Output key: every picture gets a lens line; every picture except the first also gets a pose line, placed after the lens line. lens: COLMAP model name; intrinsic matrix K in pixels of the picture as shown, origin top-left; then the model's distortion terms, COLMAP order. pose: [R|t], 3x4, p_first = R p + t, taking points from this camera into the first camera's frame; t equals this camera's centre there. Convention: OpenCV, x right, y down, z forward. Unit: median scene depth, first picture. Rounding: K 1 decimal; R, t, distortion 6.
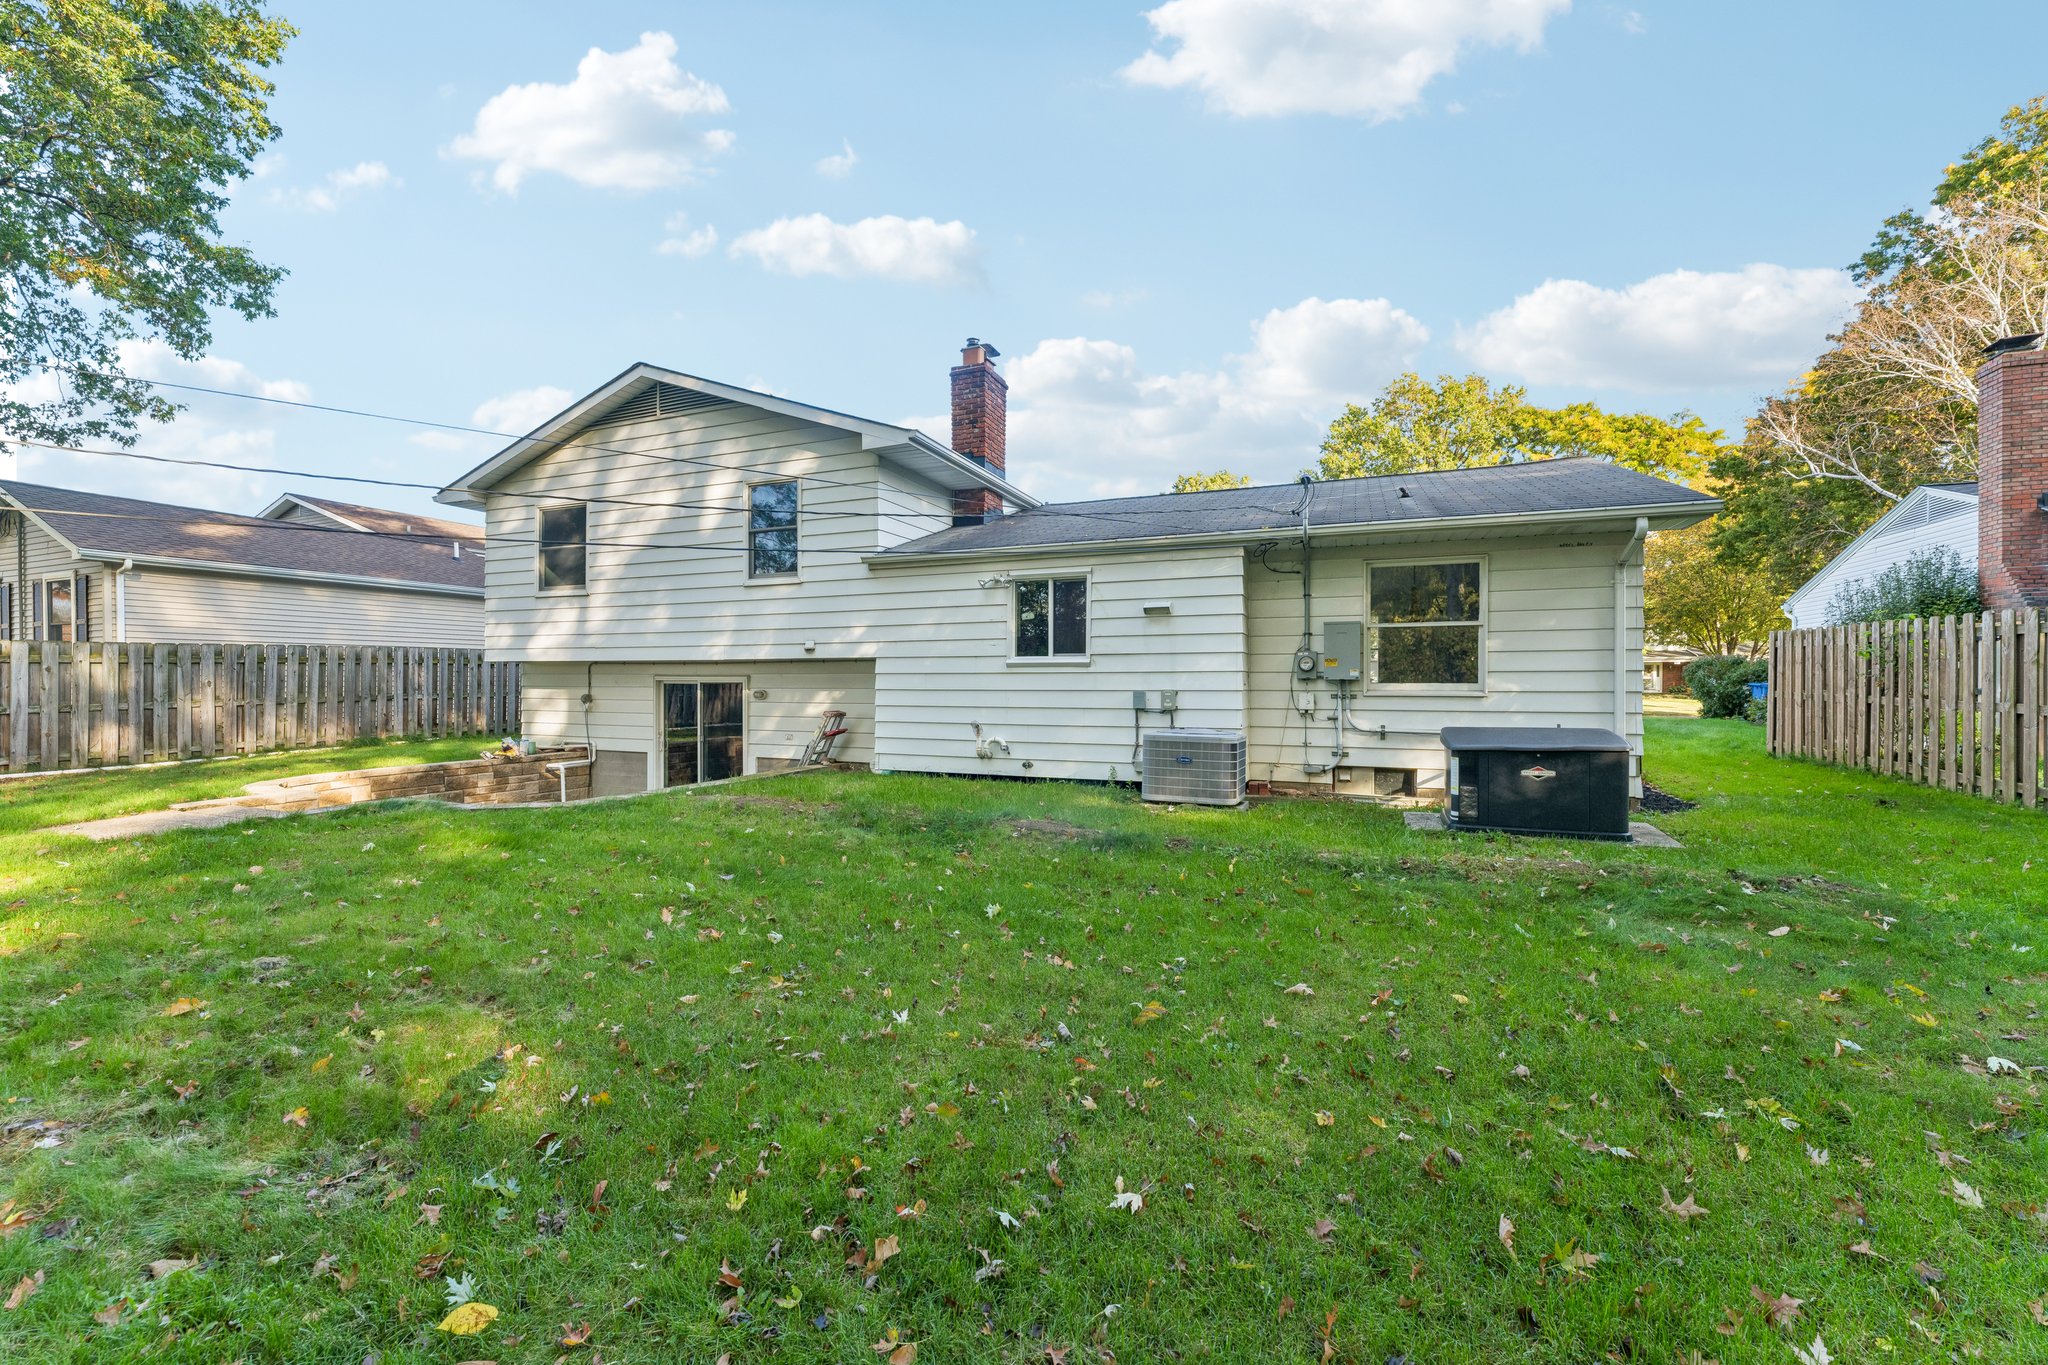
lens RADIAL K [[809.5, 0, 988.4], [0, 809.5, 677.6], [0, 0, 1]] dist [0.000366, -0.001329]
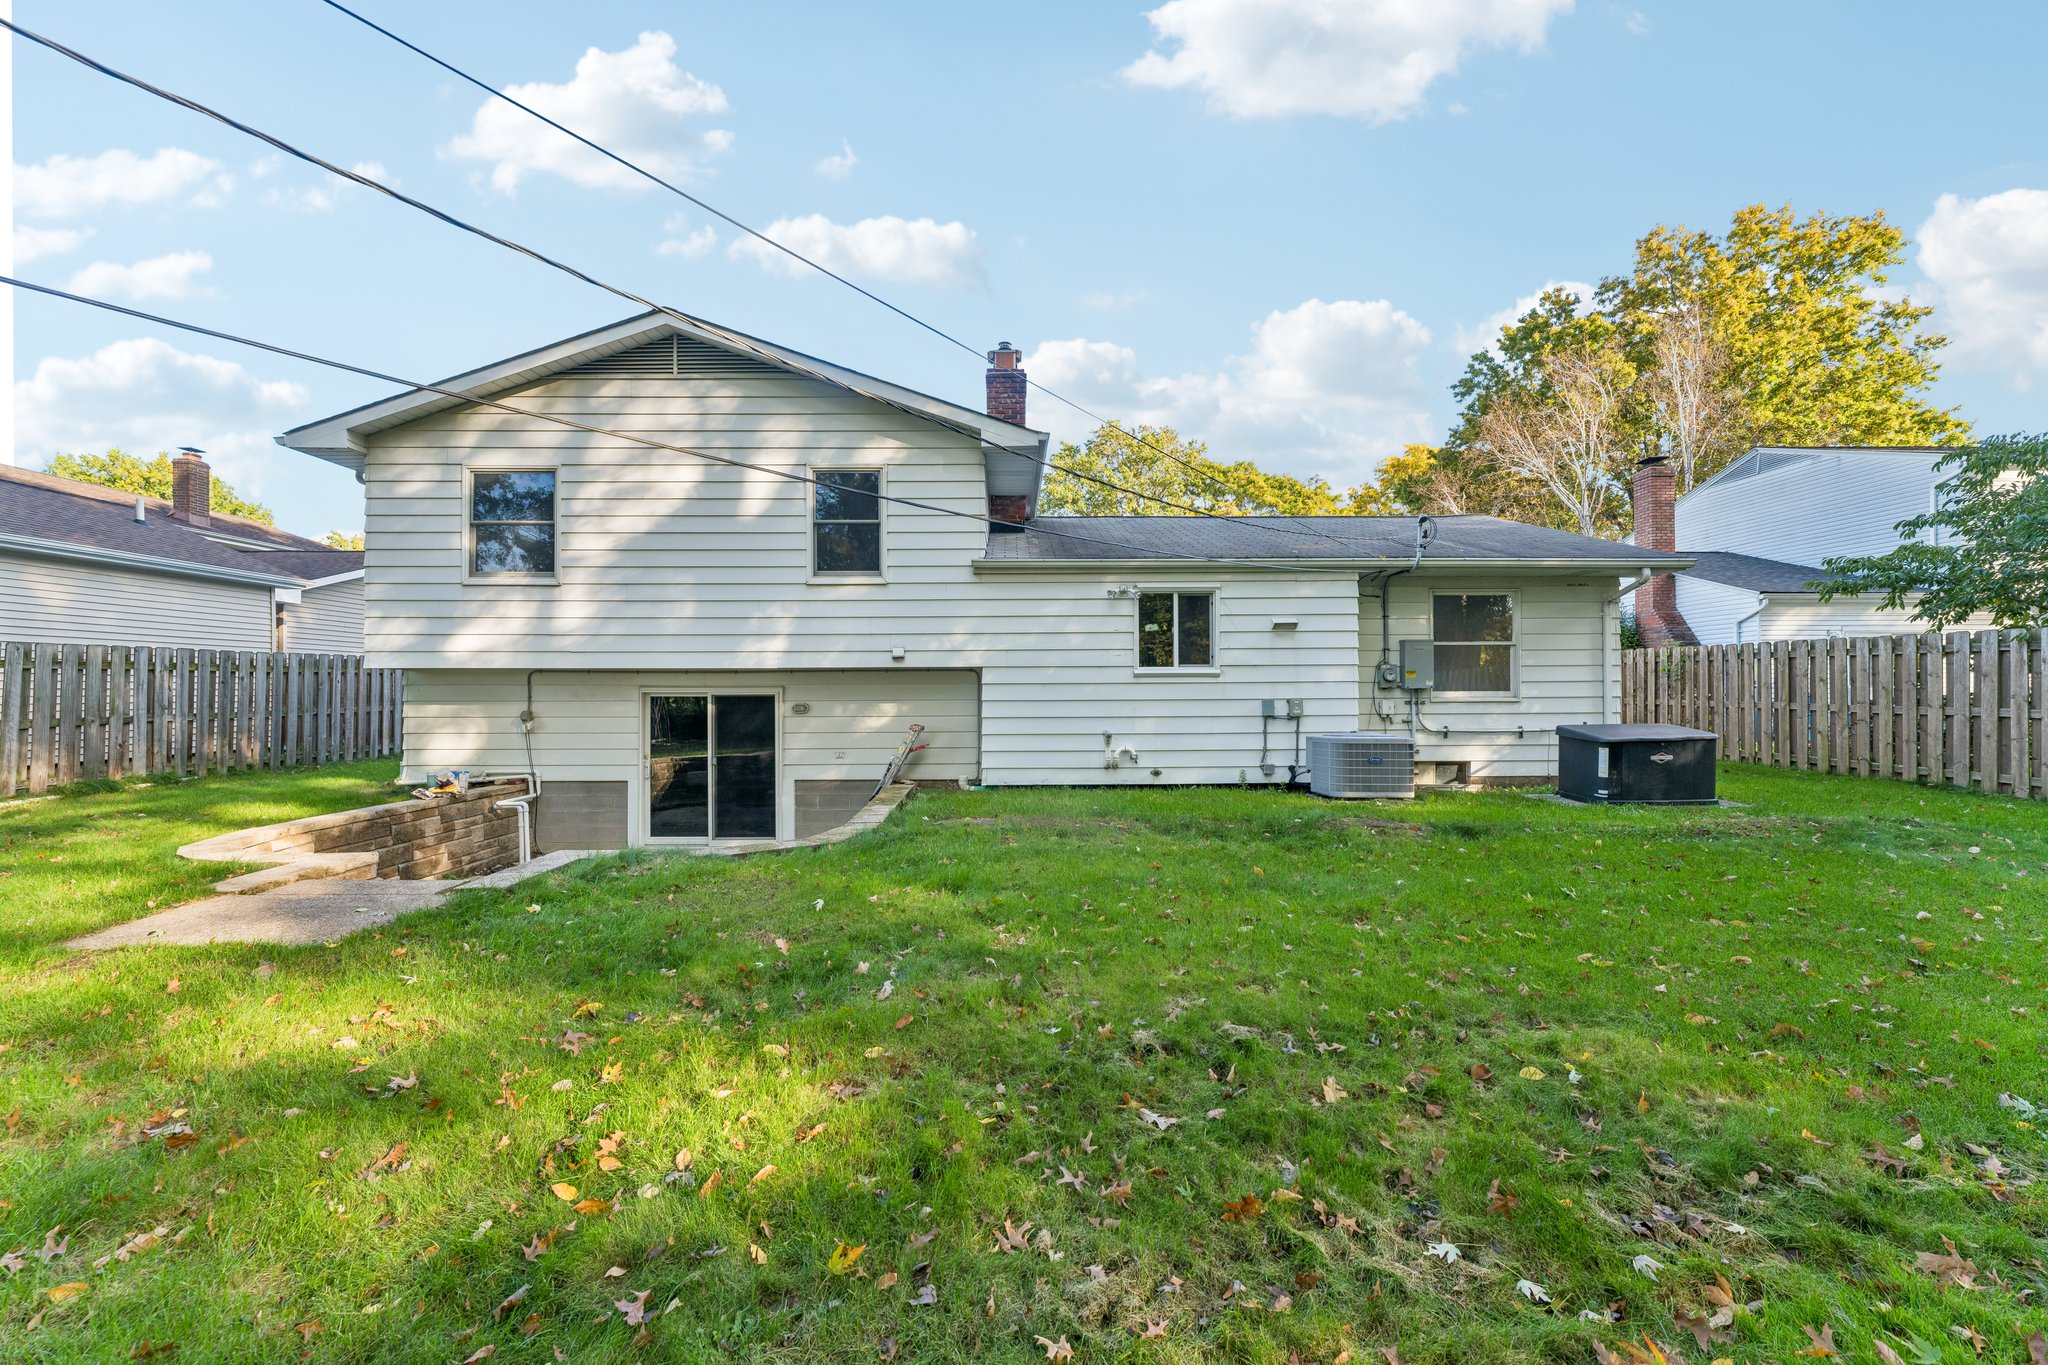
lens RADIAL K [[809.5, 0, 1014.7], [0, 809.5, 684.1], [0, 0, 1]] dist [0.000366, -0.001329]
pose [[0.920351, -0.000498, 0.391092, -0.438256], [0.003005, 0.999979, -0.005800, 0.000912], [-0.391081, 0.006513, 0.920333, 0.105833]]
